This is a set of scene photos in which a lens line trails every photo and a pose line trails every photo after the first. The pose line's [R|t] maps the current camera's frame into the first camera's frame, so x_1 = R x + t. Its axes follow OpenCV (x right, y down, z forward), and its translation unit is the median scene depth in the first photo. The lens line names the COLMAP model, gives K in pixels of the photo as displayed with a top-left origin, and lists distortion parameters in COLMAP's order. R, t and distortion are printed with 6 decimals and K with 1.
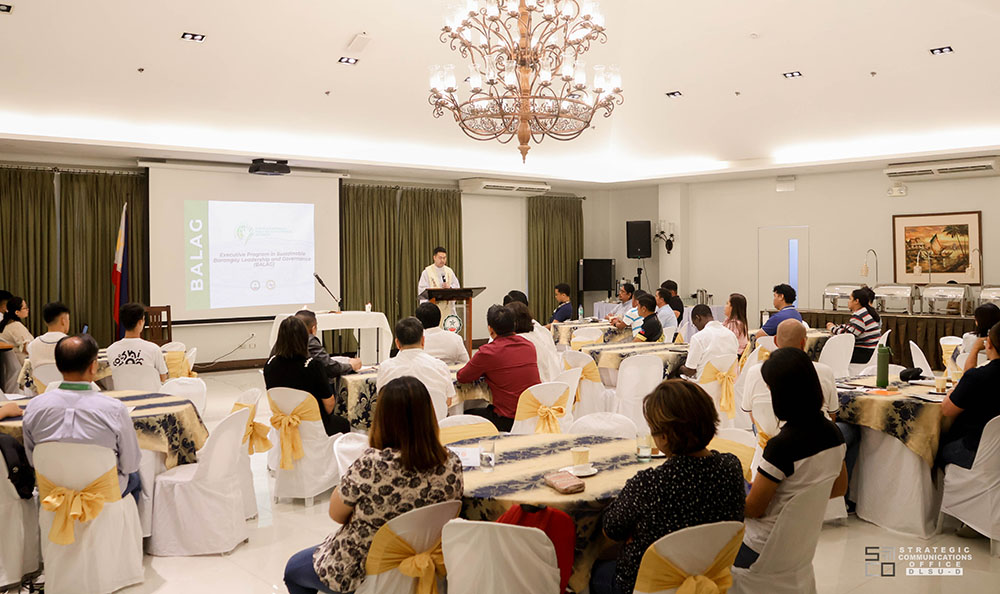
lens RADIAL K [[871.6, 0, 489.5], [0, 871.6, 277.4], [0, 0, 1]] dist [-0.086364, -0.009173]
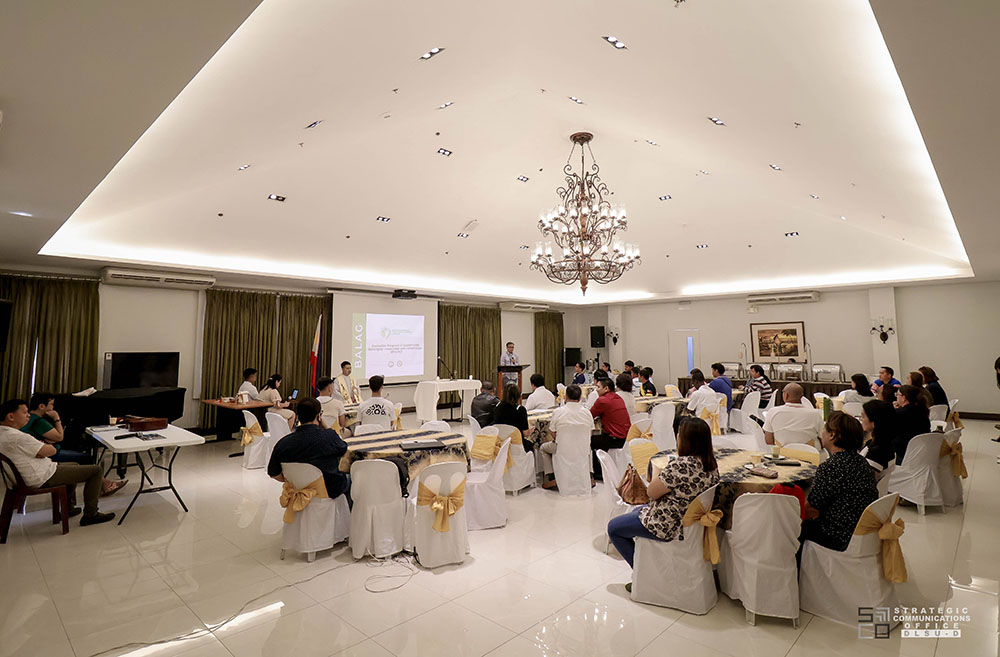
lens RADIAL K [[514.7, 0, 510.7], [0, 514.7, 302.7], [0, 0, 1]] dist [0.006738, 0.000694]
pose [[0.994621, 0.009041, 0.103187, -0.150984], [0.001813, 0.994511, -0.104612, -0.004666], [-0.103567, 0.104236, 0.989145, -0.024067]]
